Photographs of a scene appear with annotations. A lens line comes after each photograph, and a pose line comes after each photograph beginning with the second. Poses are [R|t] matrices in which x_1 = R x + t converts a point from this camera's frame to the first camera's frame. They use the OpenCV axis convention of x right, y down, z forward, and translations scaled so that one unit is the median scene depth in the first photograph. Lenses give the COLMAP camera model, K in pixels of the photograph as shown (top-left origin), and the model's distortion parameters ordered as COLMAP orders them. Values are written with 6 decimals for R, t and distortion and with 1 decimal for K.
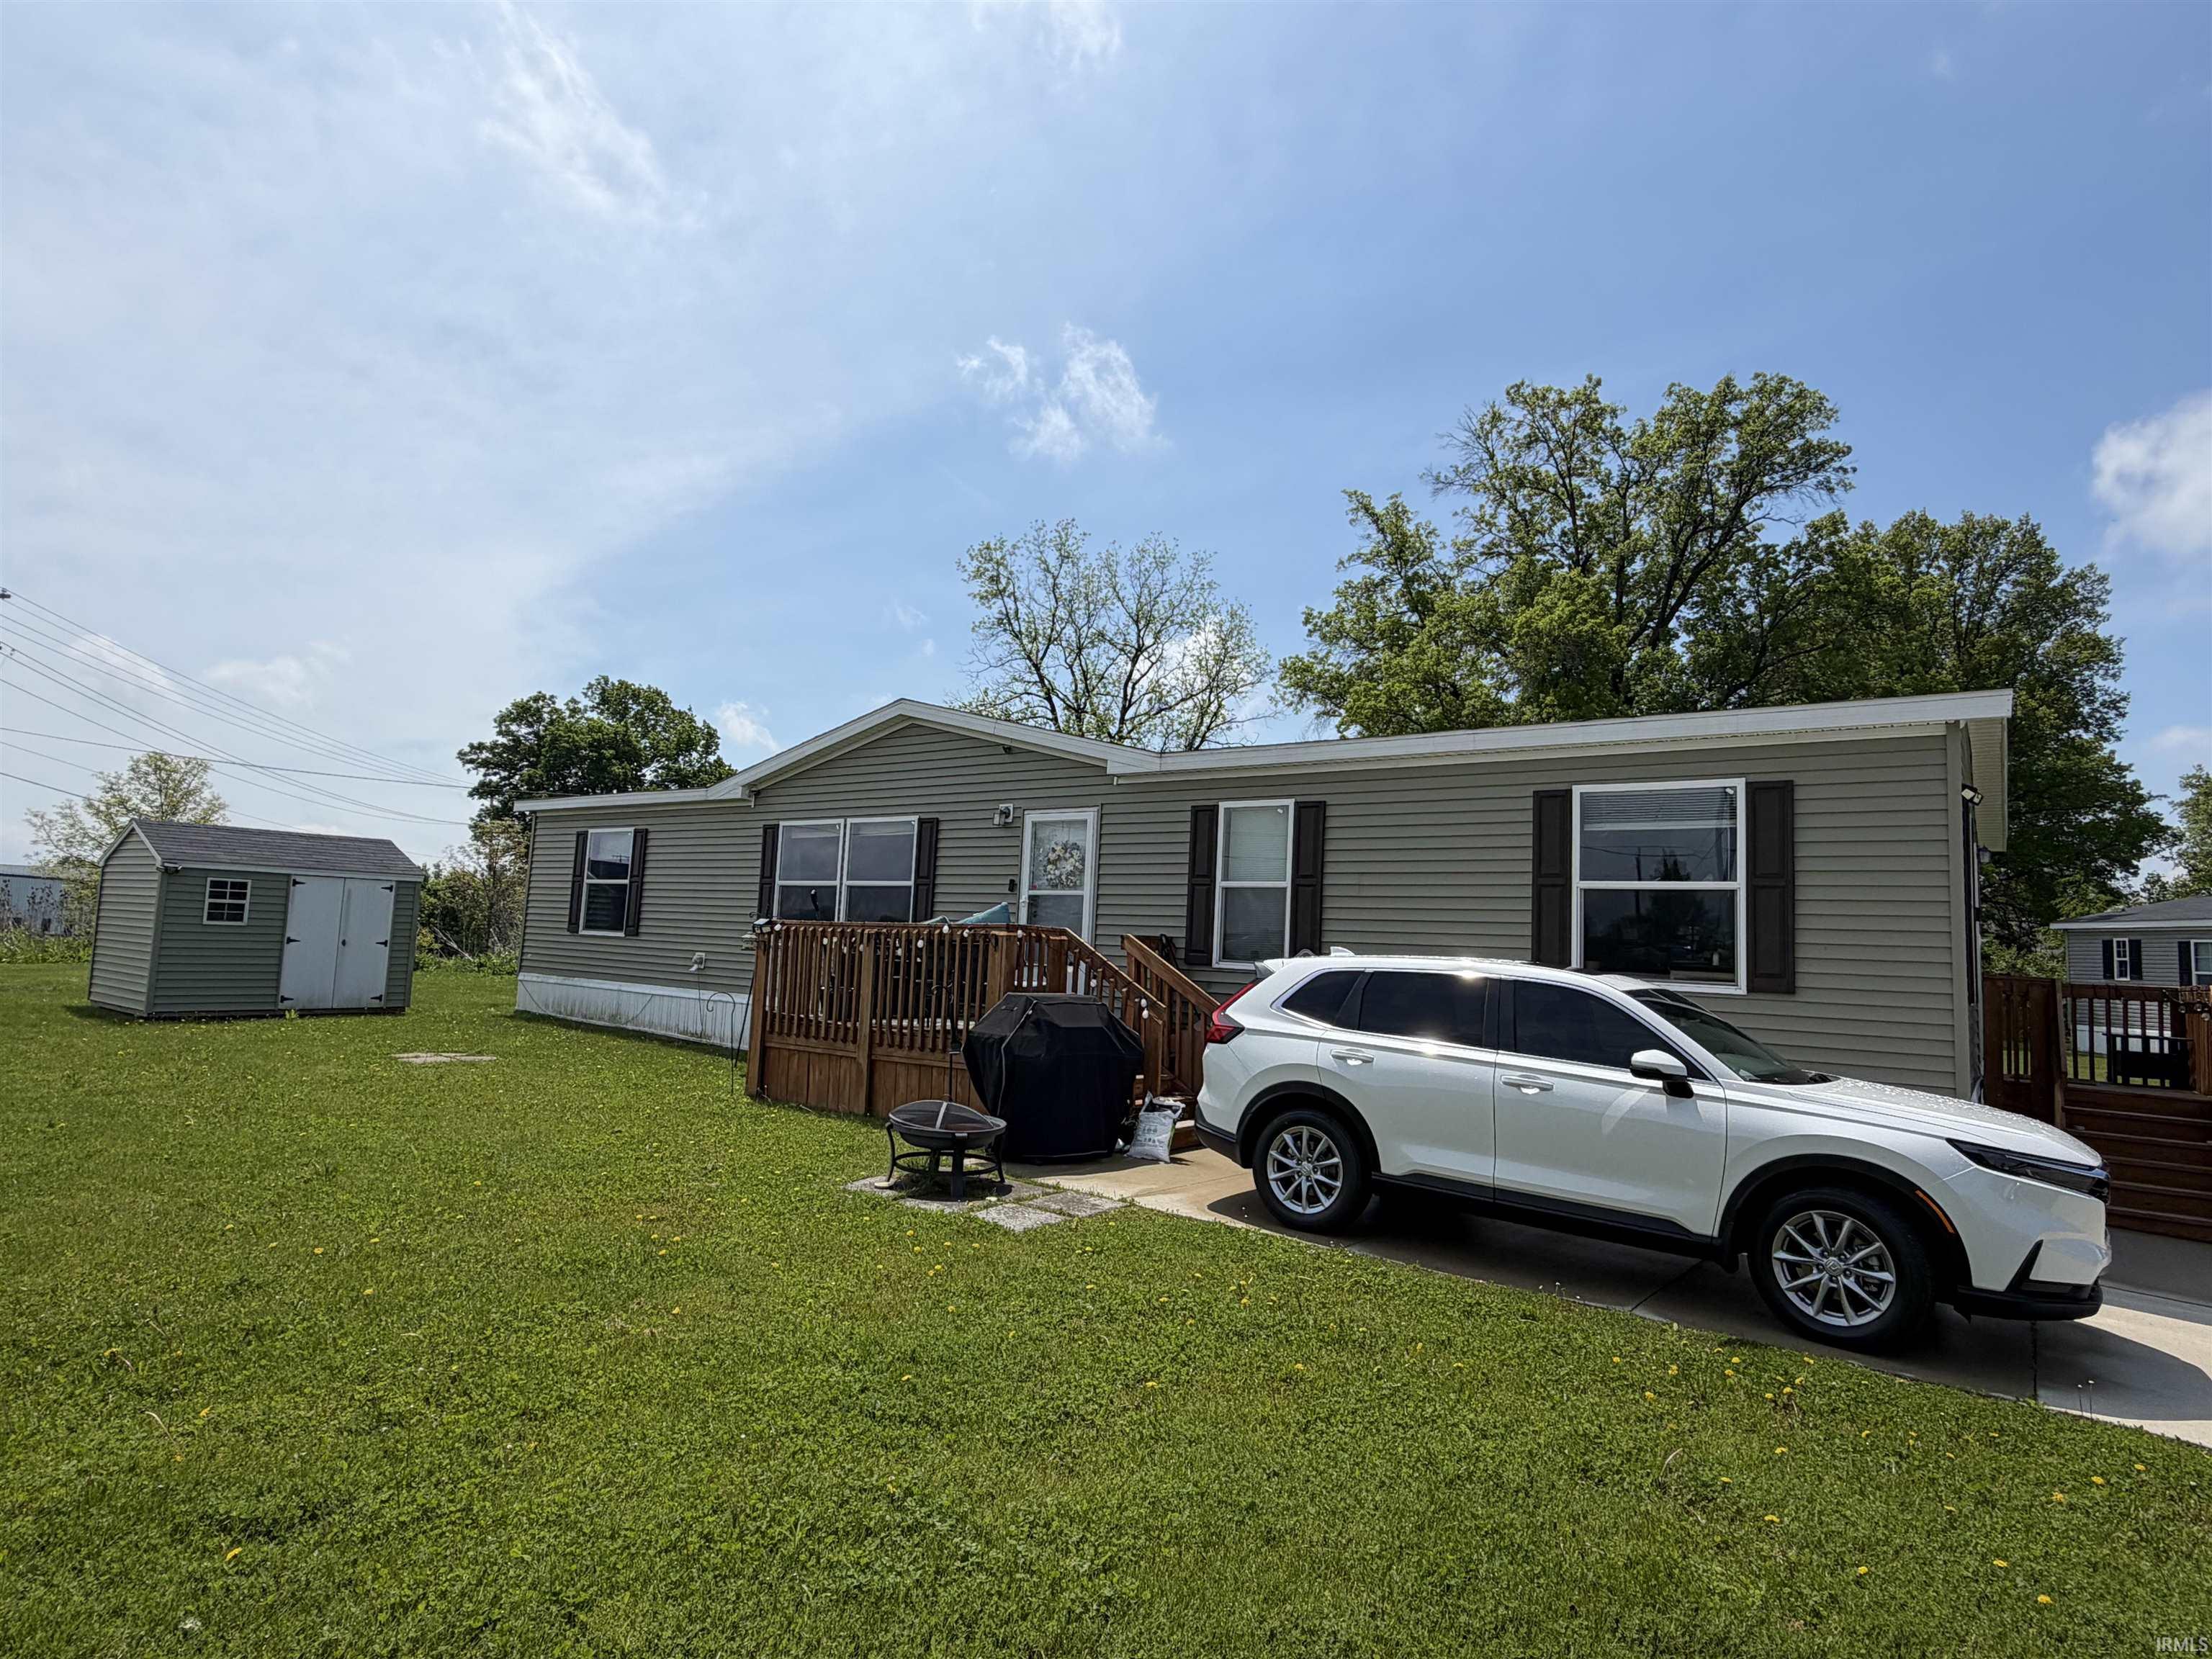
lens RADIAL K [[1153.1, 0, 1106.0], [0, 1153.1, 829.5], [0, 0, 1]] dist [-0.002175, 0.000186]
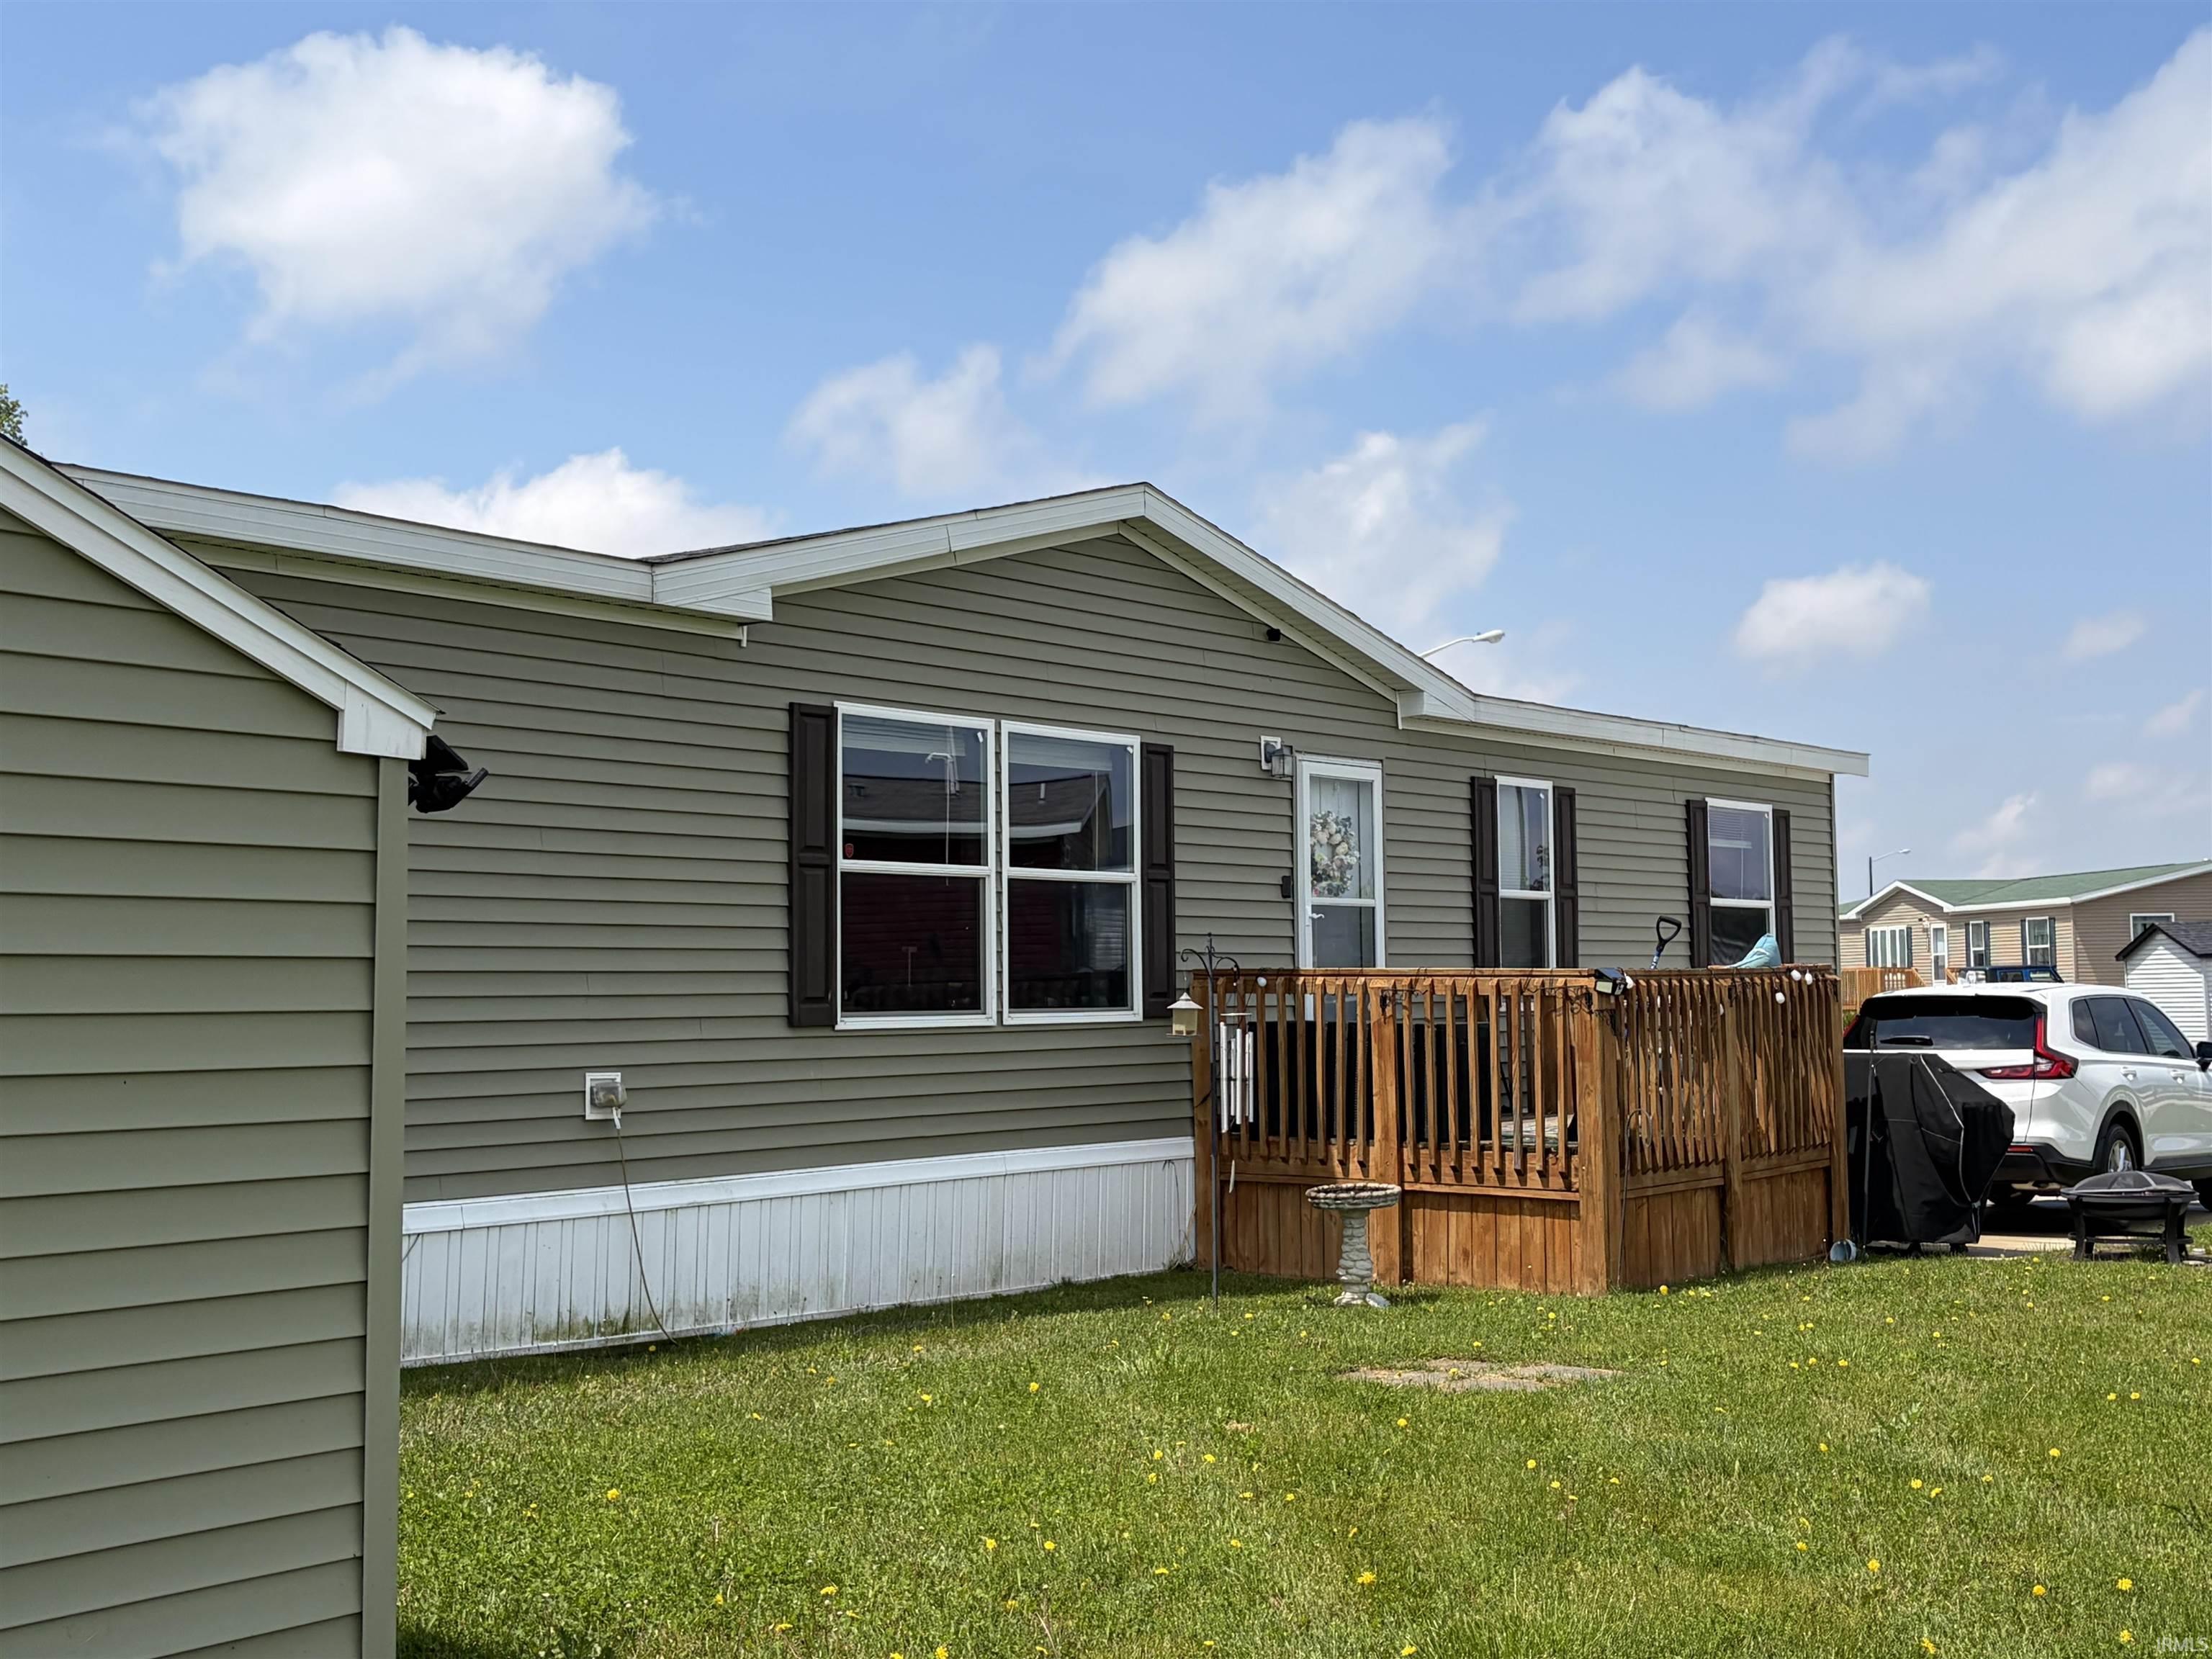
lens RADIAL K [[2865.6, 0, 1106.0], [0, 2865.6, 829.5], [0, 0, 1]] dist [0.215430, 0.000043]
pose [[0.011731, 0.013983, 0.999833, -1.337477], [-0.089063, 0.995943, -0.012883, 0.042788], [-0.995957, -0.088897, 0.012928, 0.988009]]
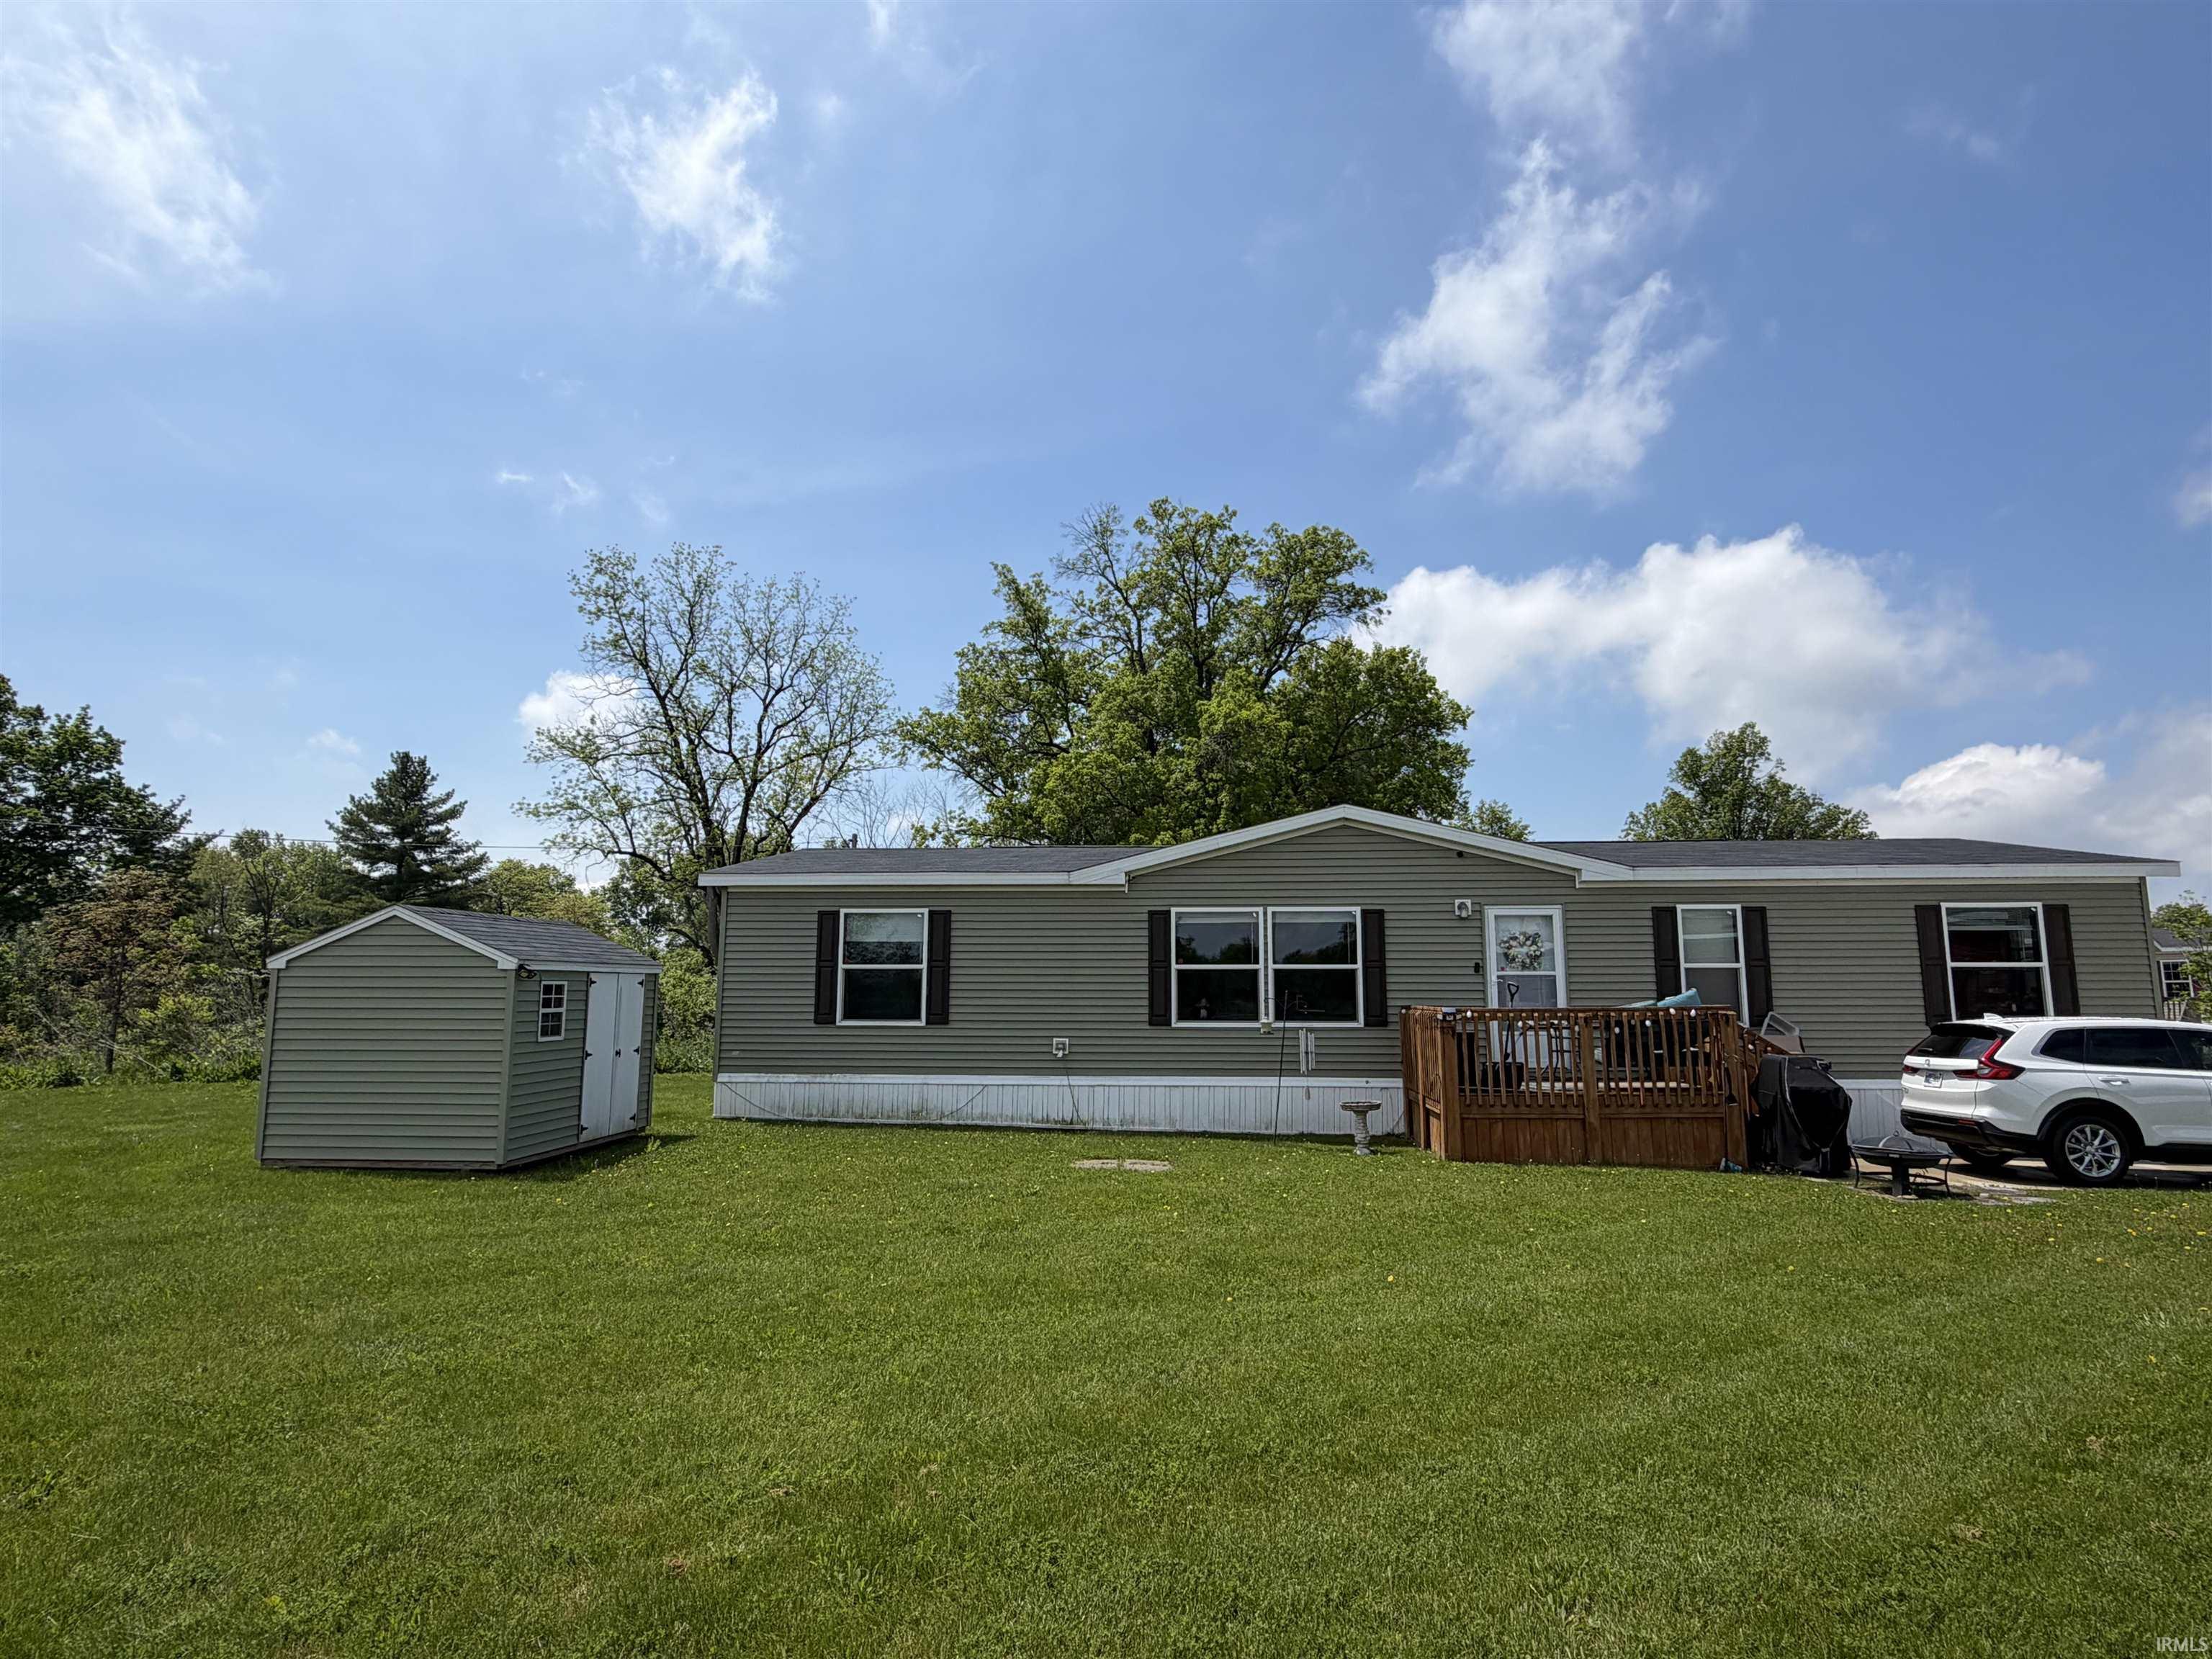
lens RADIAL K [[1153.1, 0, 1106.0], [0, 1153.1, 829.5], [0, 0, 1]] dist [-0.002175, 0.000186]
pose [[0.857158, 0.031050, 0.514117, -0.961470], [-0.015562, 0.999287, -0.034407, -0.044876], [-0.514819, 0.021492, 0.857030, 0.147909]]
